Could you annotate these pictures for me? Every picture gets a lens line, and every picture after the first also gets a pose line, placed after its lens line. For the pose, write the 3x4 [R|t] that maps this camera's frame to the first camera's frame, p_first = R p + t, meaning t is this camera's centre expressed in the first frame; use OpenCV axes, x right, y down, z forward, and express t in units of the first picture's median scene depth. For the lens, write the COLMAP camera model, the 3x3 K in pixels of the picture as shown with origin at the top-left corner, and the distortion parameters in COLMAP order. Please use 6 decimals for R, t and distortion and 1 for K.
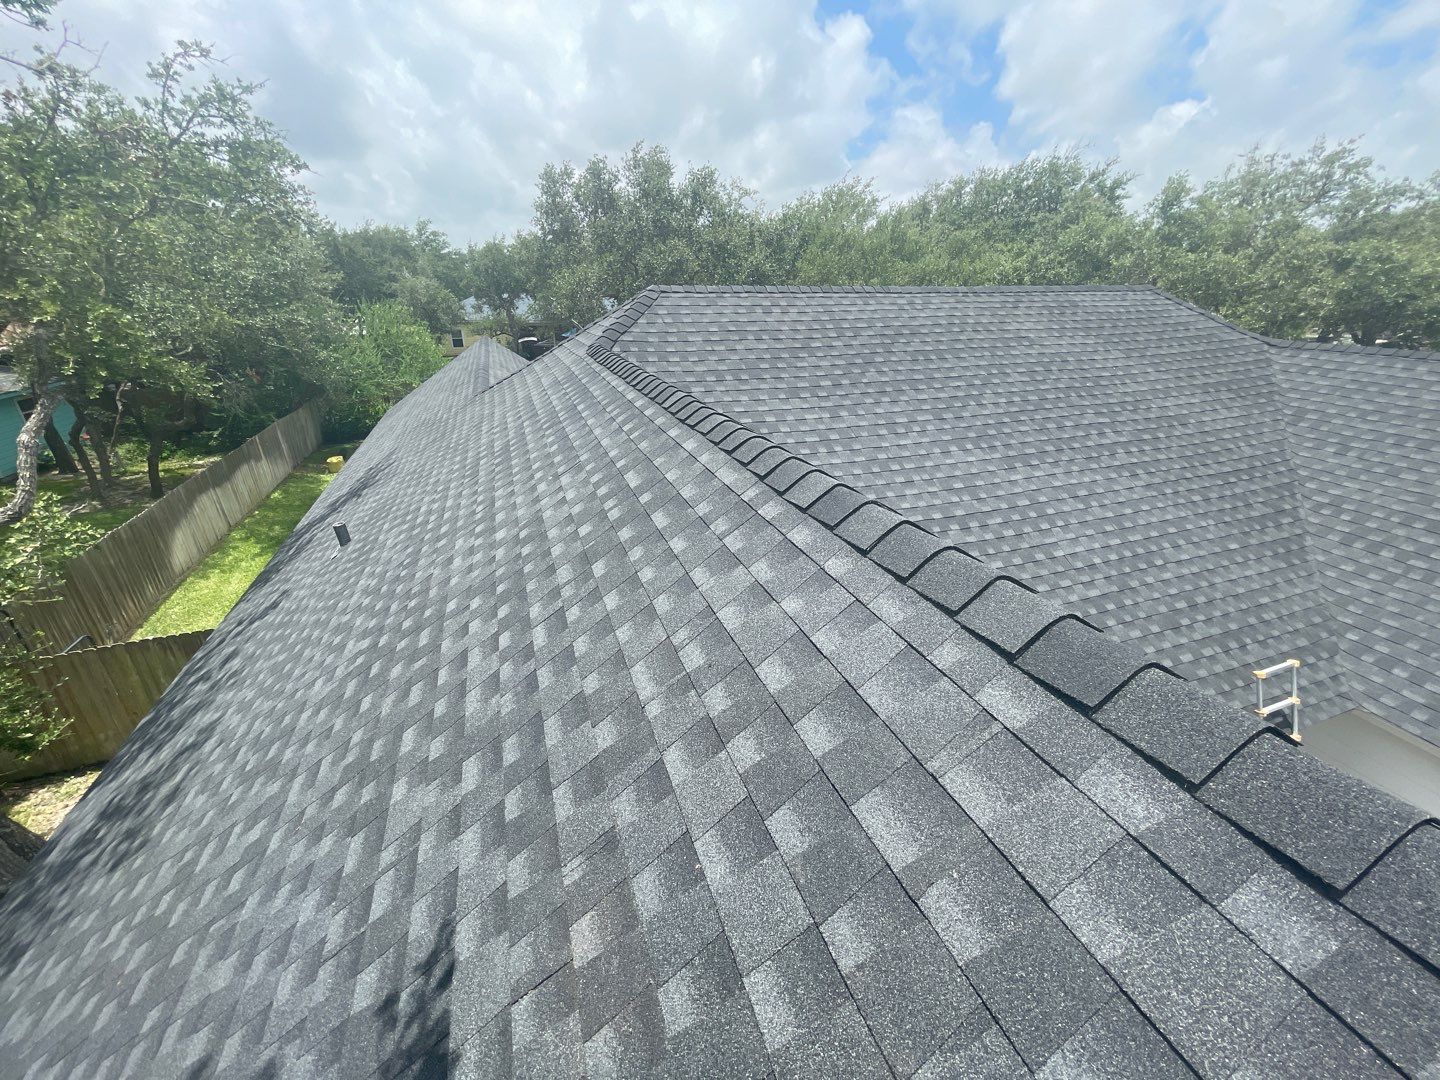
lens RADIAL K [[583.8, 0, 713.2], [0, 583.8, 533.9], [0, 0, 1]] dist [0.003002, 0.001064]
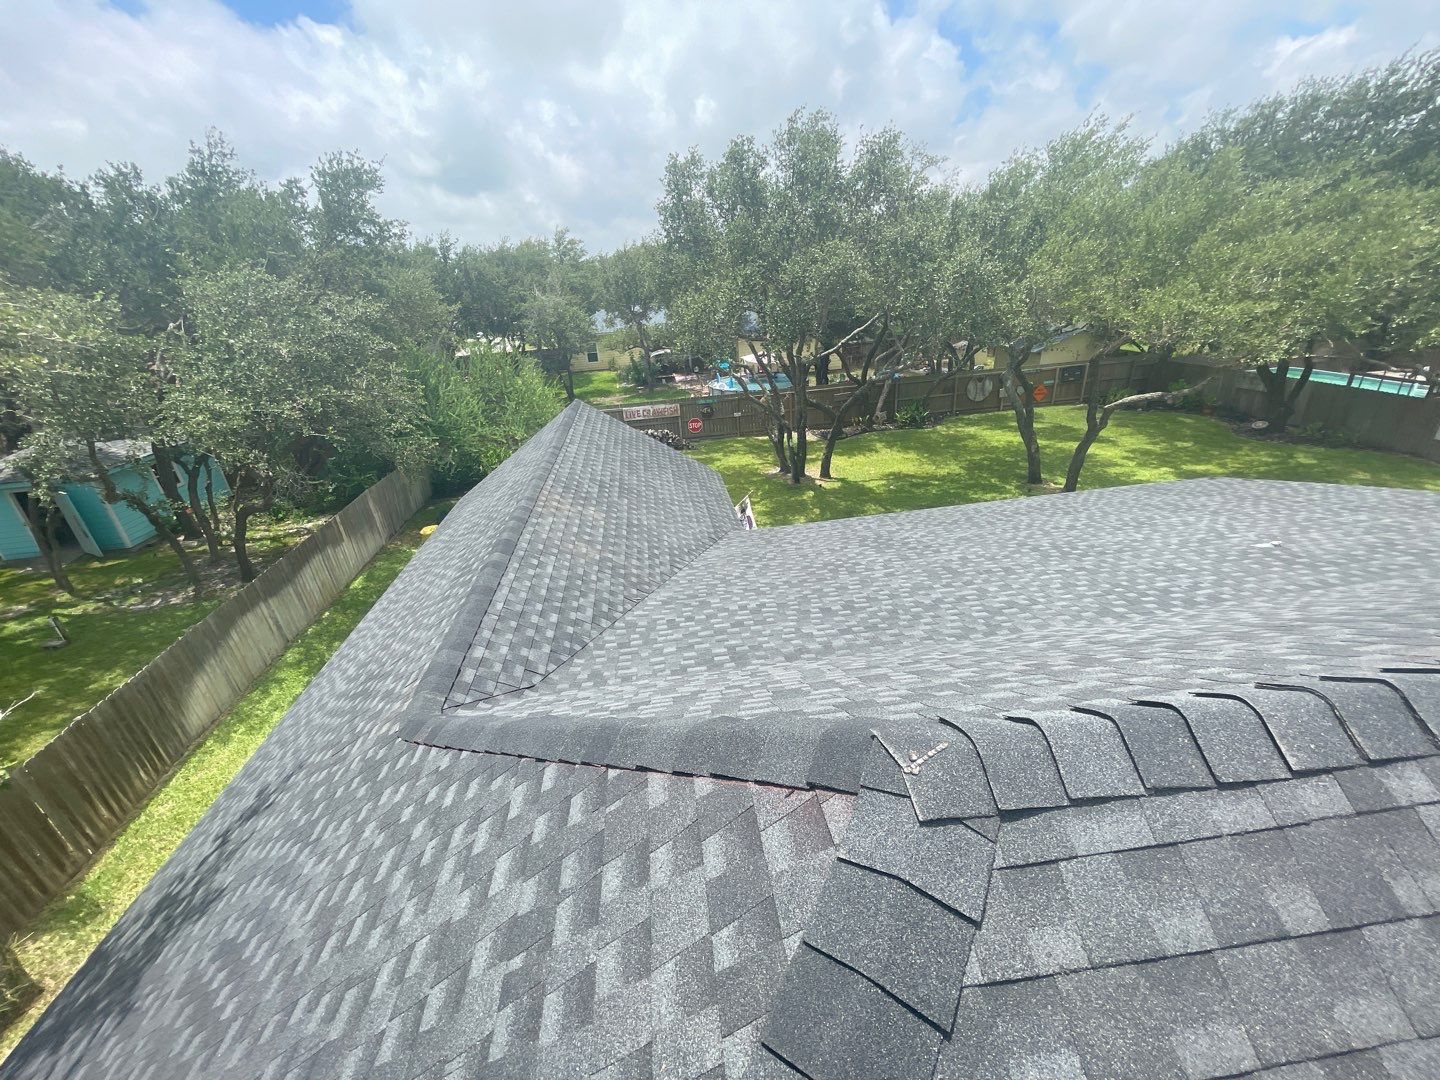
lens RADIAL K [[579.0, 0, 710.6], [0, 579.0, 539.4], [0, 0, 1]] dist [-0.000365, 0.000274]
pose [[0.971825, 0.035603, -0.233000, -0.126290], [-0.027897, 0.998952, 0.036288, -0.489717], [0.234047, -0.028766, 0.971800, 0.822581]]
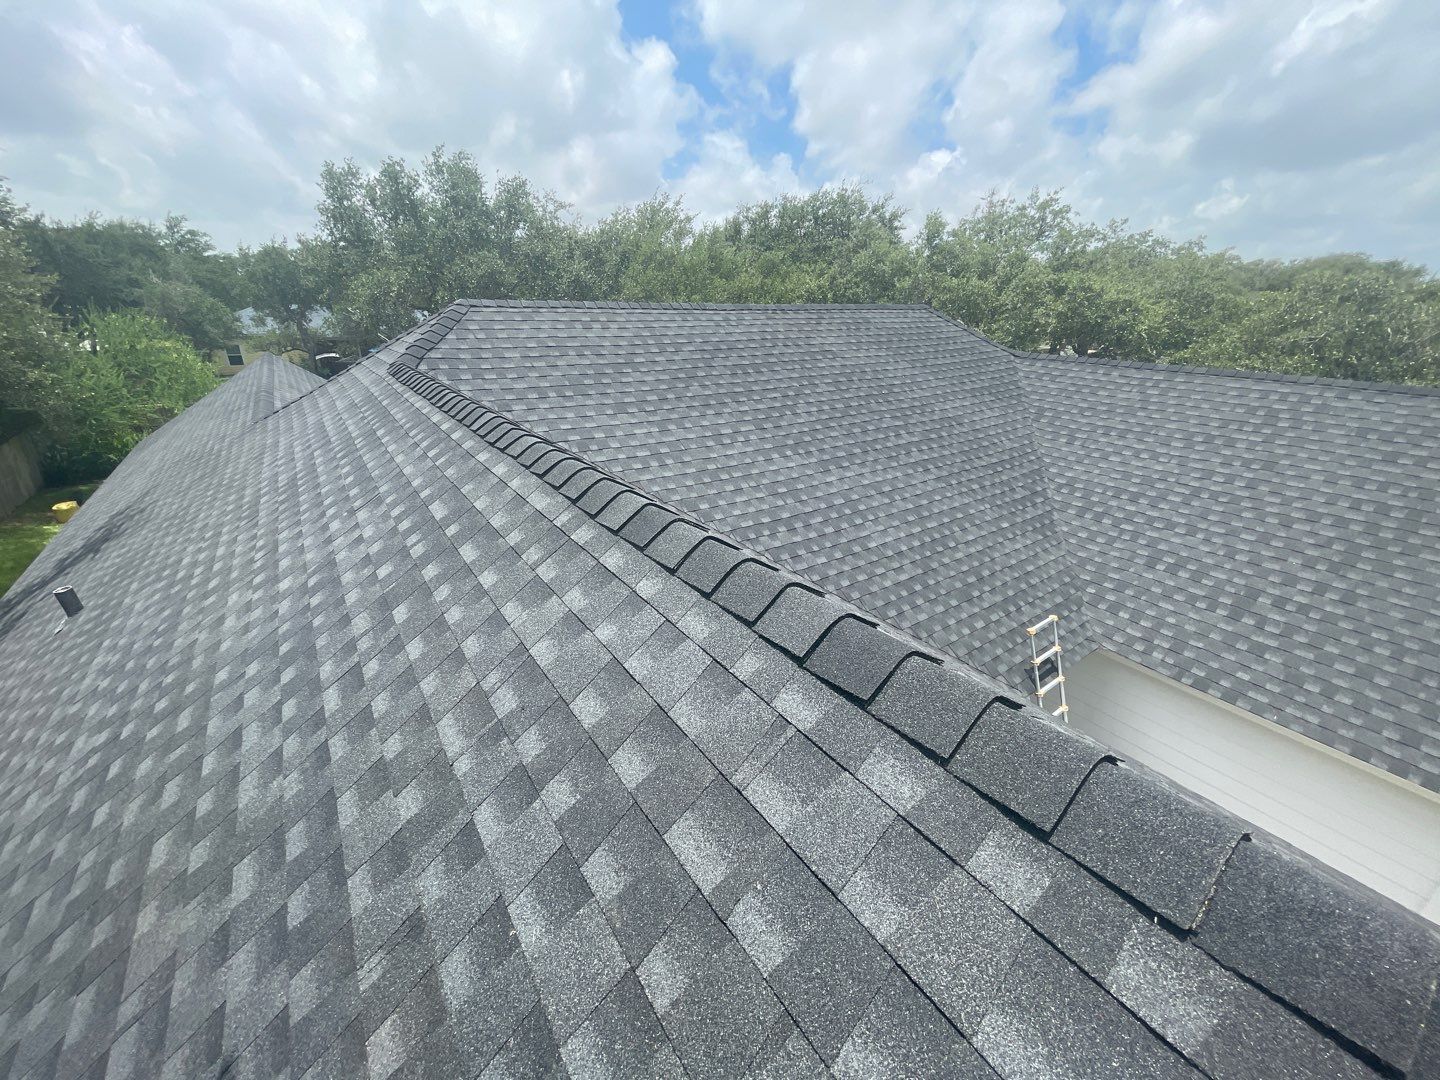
lens RADIAL K [[583.8, 0, 713.2], [0, 583.8, 533.9], [0, 0, 1]] dist [0.003002, 0.001064]
pose [[0.964471, -0.086107, 0.249764, 0.025983], [0.091113, 0.995804, -0.008531, -0.005472], [-0.247982, 0.030984, 0.968269, 0.002337]]
